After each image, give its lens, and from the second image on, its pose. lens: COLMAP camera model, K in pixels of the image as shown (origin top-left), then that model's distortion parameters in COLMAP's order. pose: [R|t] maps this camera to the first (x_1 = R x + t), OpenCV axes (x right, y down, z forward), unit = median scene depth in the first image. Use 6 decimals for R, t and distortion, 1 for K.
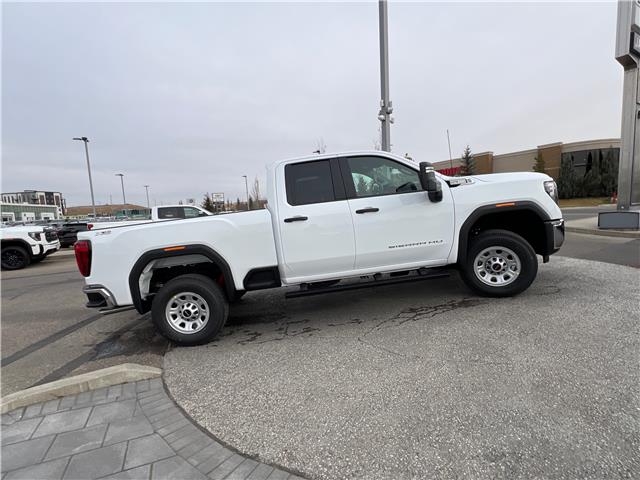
lens RADIAL K [[311.9, 0, 320.0], [0, 311.9, 240.0], [0, 0, 1]] dist [-0.000997, -0.000238]
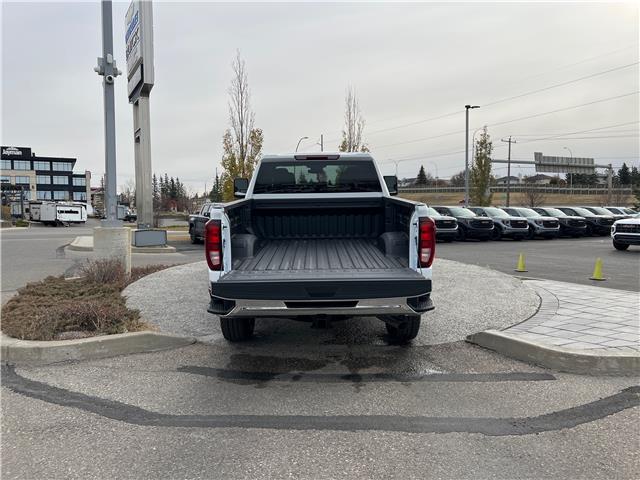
lens RADIAL K [[484.4, 0, 318.1], [0, 484.4, 240.0], [0, 0, 1]] dist [0.060917, -0.071150]
pose [[0.023424, 0.002463, 0.999723, -0.648058], [0.108227, 0.994114, -0.004985, 0.011713], [-0.993850, 0.108313, 0.023019, 0.421188]]
